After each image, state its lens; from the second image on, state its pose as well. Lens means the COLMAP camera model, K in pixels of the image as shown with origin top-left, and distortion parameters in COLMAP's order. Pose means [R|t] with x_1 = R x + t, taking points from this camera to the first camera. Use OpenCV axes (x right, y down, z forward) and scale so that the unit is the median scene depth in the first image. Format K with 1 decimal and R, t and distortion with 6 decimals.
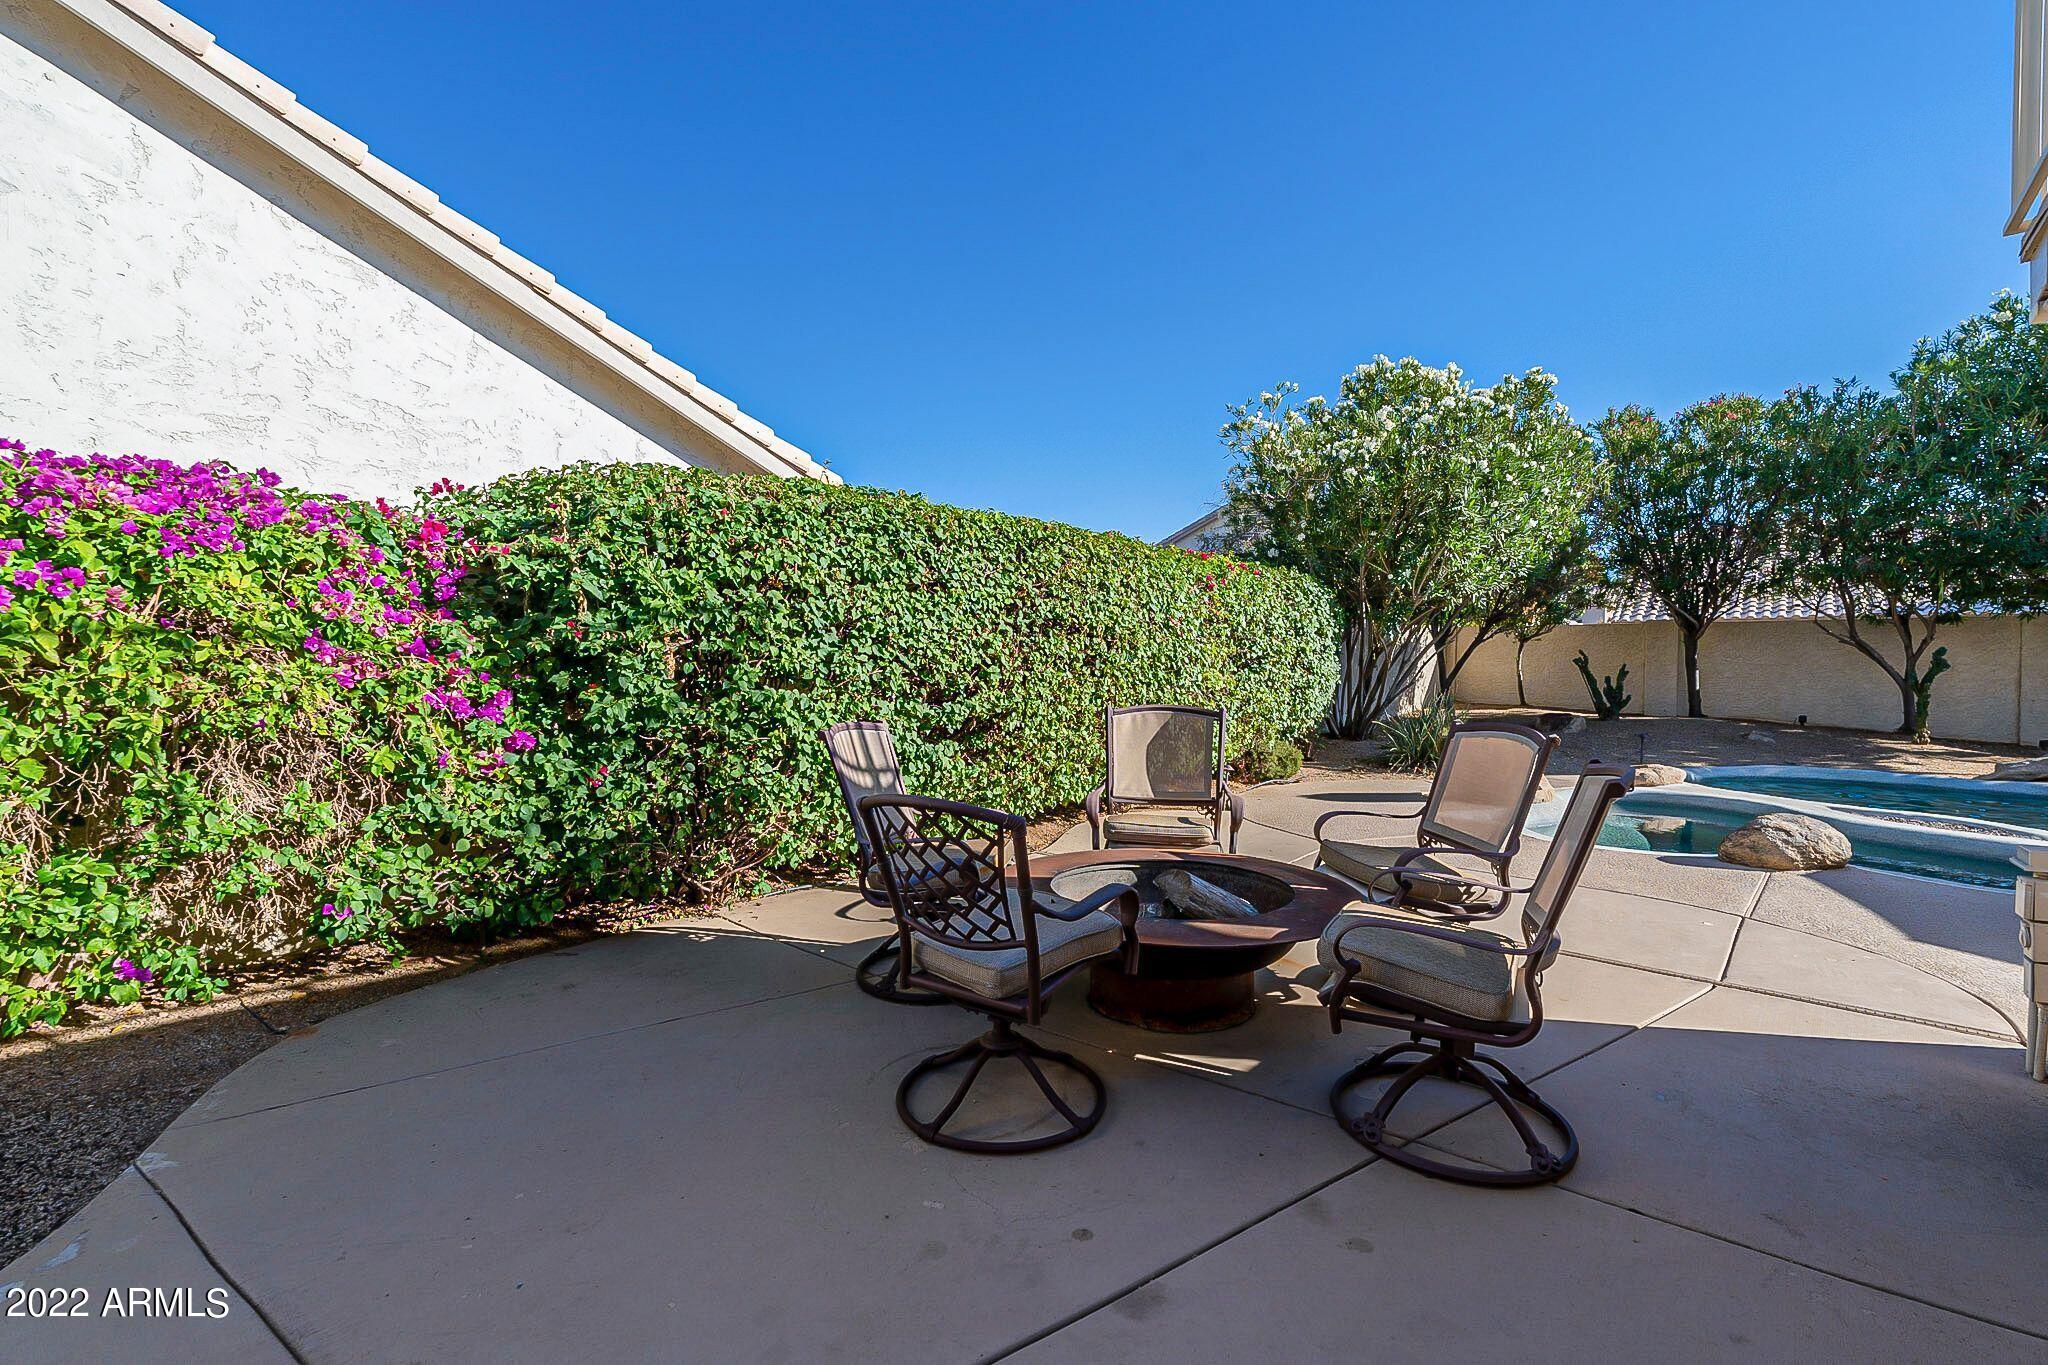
lens RADIAL K [[885.9, 0, 1029.4], [0, 885.9, 687.8], [0, 0, 1]] dist [-0.002848, -0.000175]
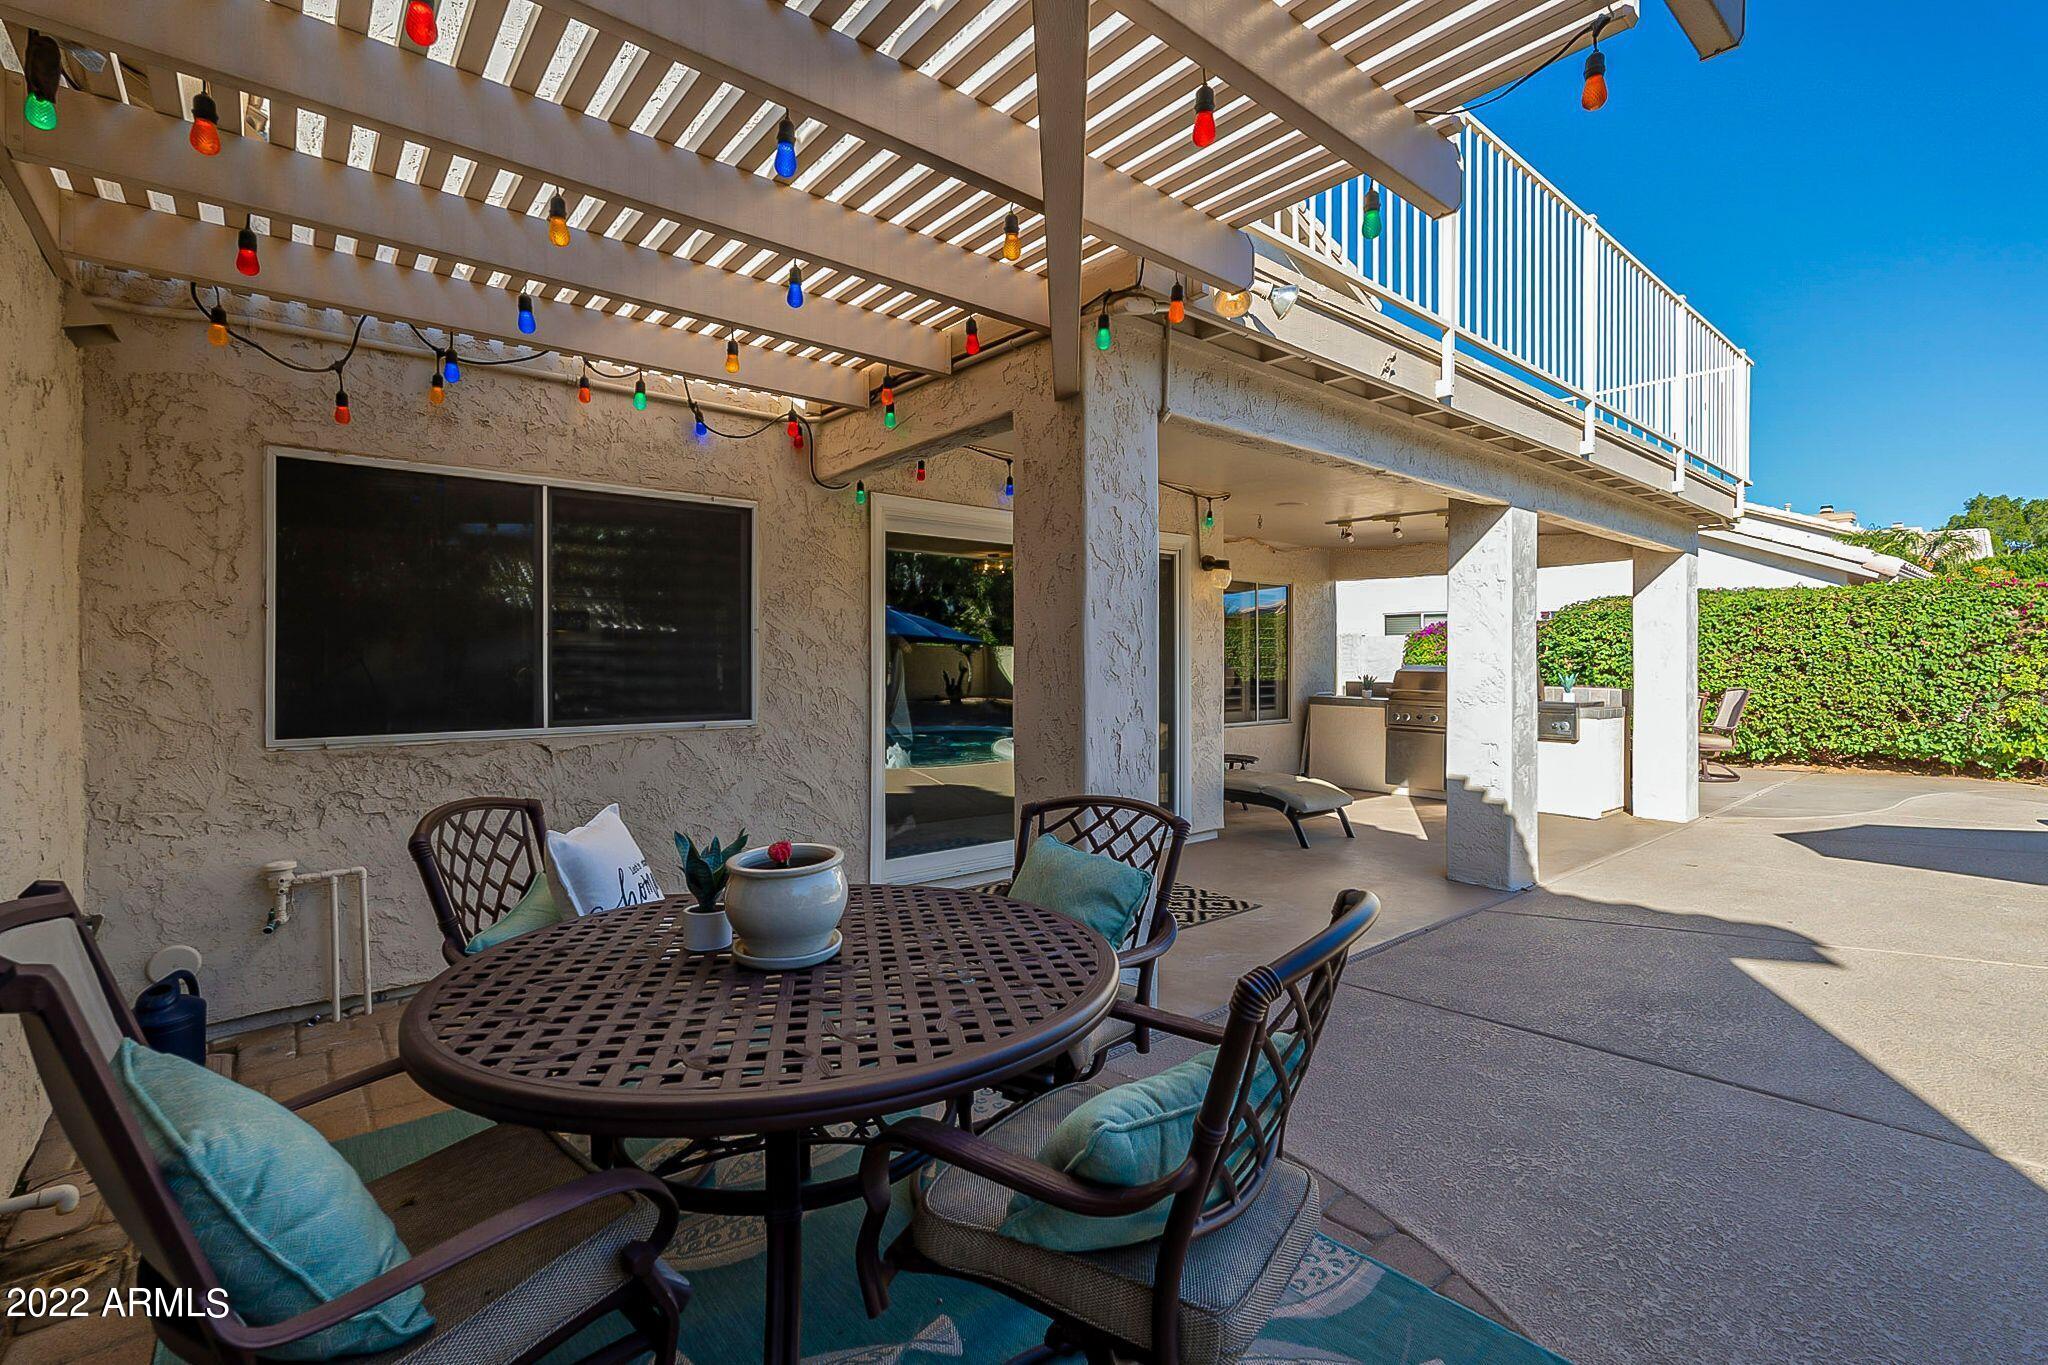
lens RADIAL K [[908.9, 0, 1023.3], [0, 908.9, 678.3], [0, 0, 1]] dist [0.000119, 0.000082]
pose [[-0.165739, 0.017621, -0.986012, 0.994067], [-0.037060, 0.999023, 0.024083, 0.003262], [0.985473, 0.040533, -0.164924, -0.126216]]
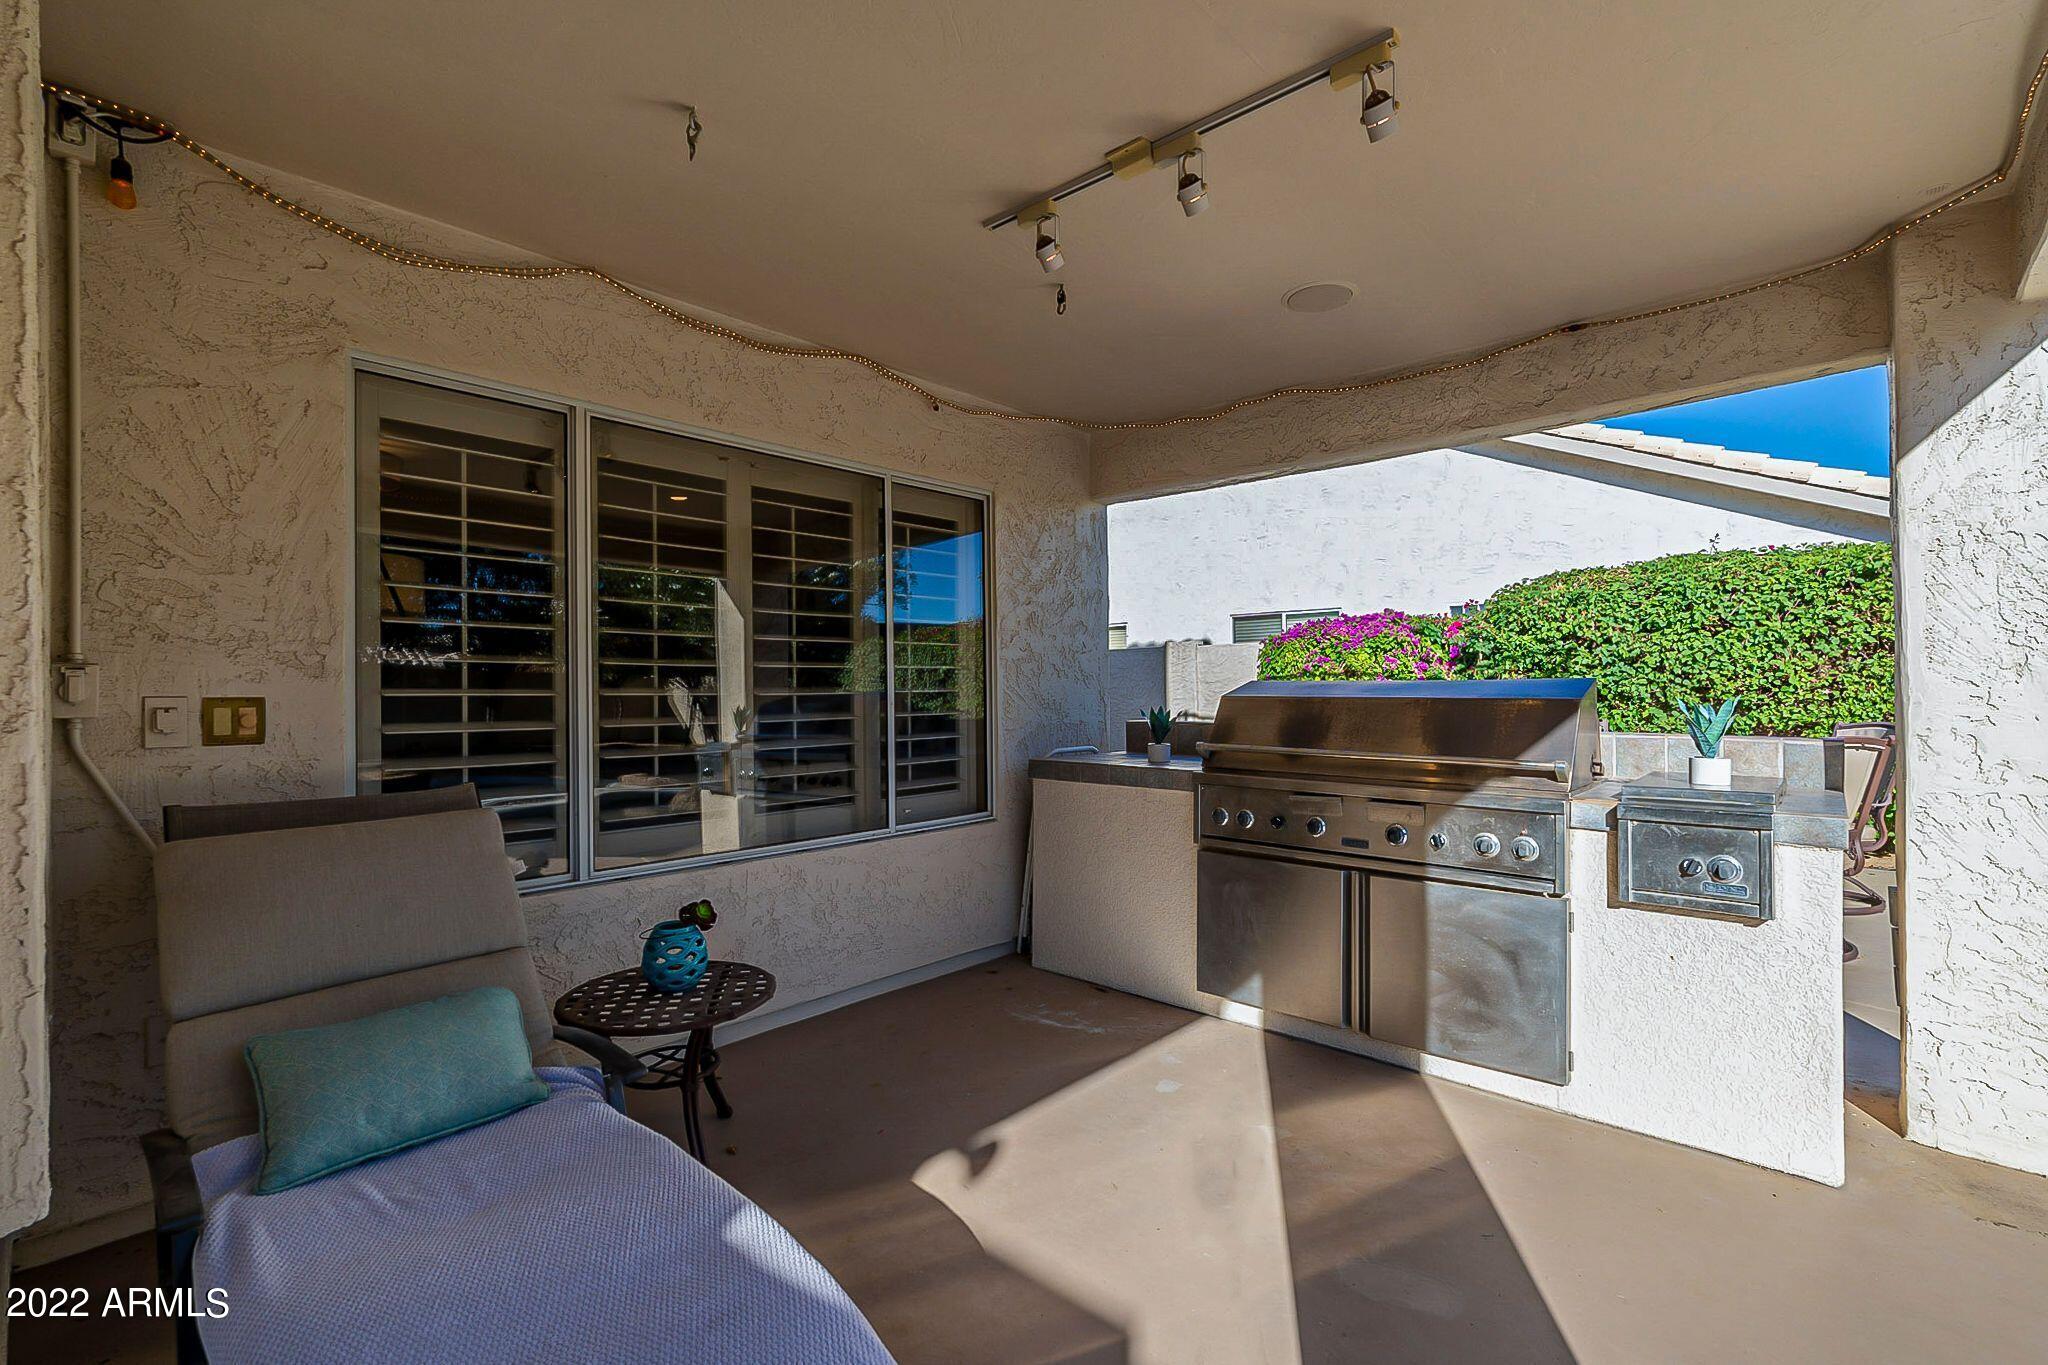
lens RADIAL K [[915.0, 0, 1026.8], [0, 915.0, 685.3], [0, 0, 1]] dist [0.000662, 0.000046]
pose [[-0.024846, -0.004201, -0.999682, 0.501560], [-0.025526, 0.999668, -0.003566, 0.002176], [0.999365, 0.025429, -0.024945, -0.004442]]
